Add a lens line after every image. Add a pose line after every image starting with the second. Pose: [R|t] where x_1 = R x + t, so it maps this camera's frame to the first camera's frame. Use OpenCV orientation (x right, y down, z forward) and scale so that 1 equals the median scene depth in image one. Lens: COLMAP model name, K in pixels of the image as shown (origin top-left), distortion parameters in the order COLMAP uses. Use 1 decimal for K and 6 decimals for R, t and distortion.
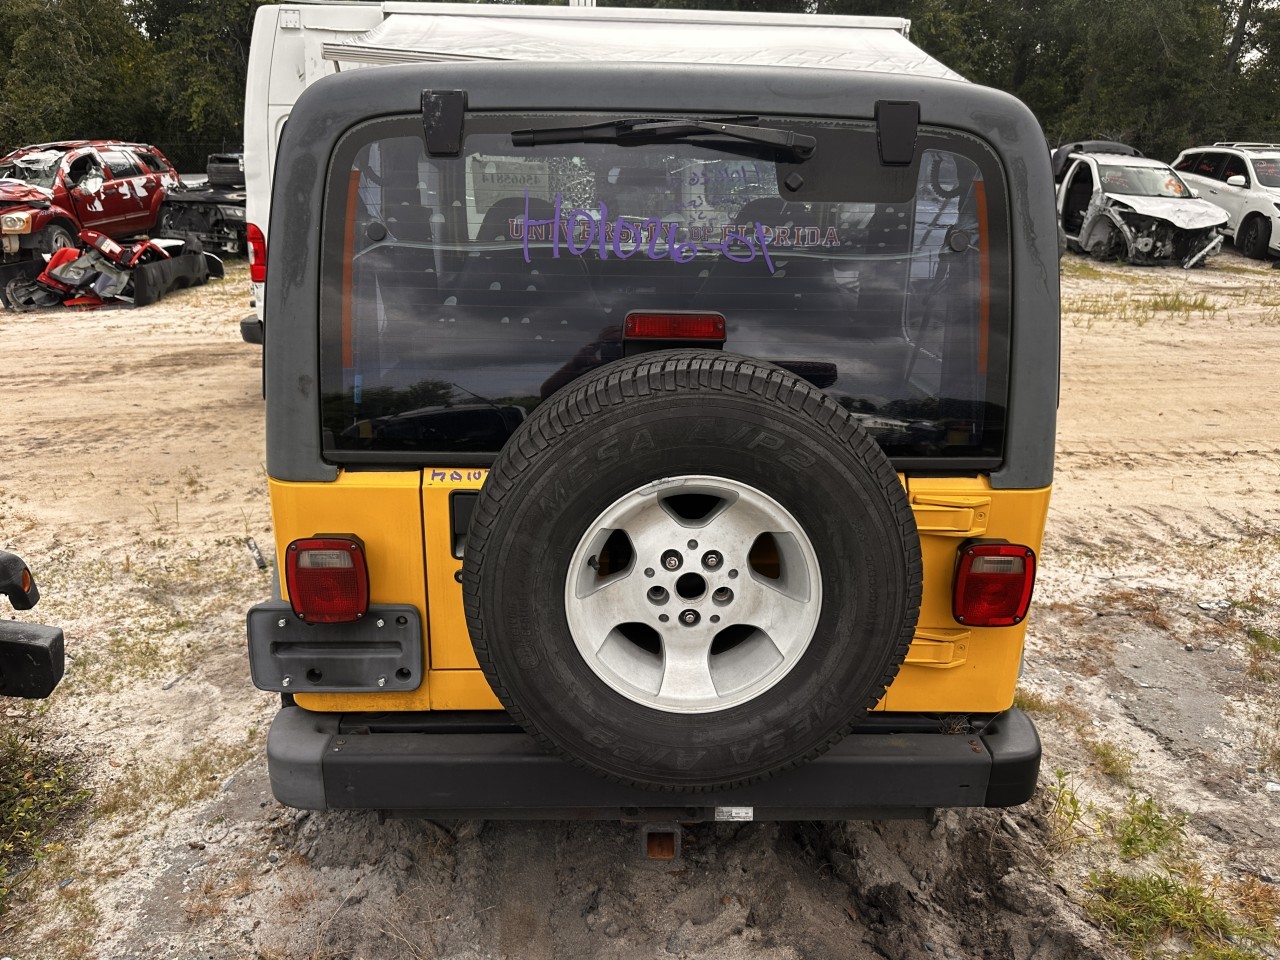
lens RADIAL K [[910.5, 0, 638.6], [0, 910.5, 479.9], [0, 0, 1]] dist [0.001339, -0.012124]
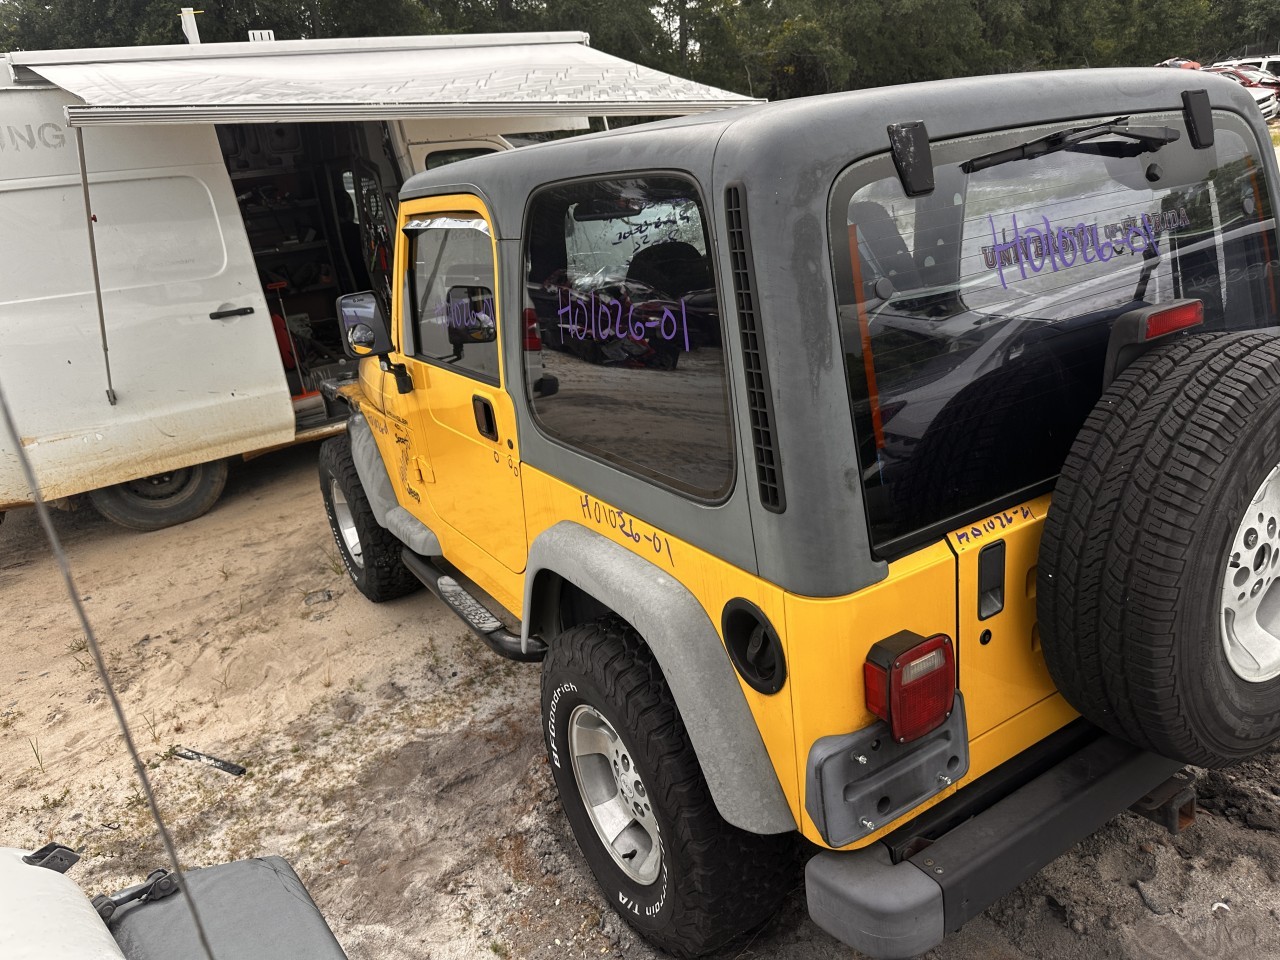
lens RADIAL K [[910.5, 0, 639.3], [0, 910.5, 484.0], [0, 0, 1]] dist [0.001339, -0.012124]
pose [[0.860734, -0.272455, 0.430006, -0.877409], [0.277807, 0.959244, 0.051704, -0.193397], [-0.426568, 0.074956, 0.901344, 0.308941]]
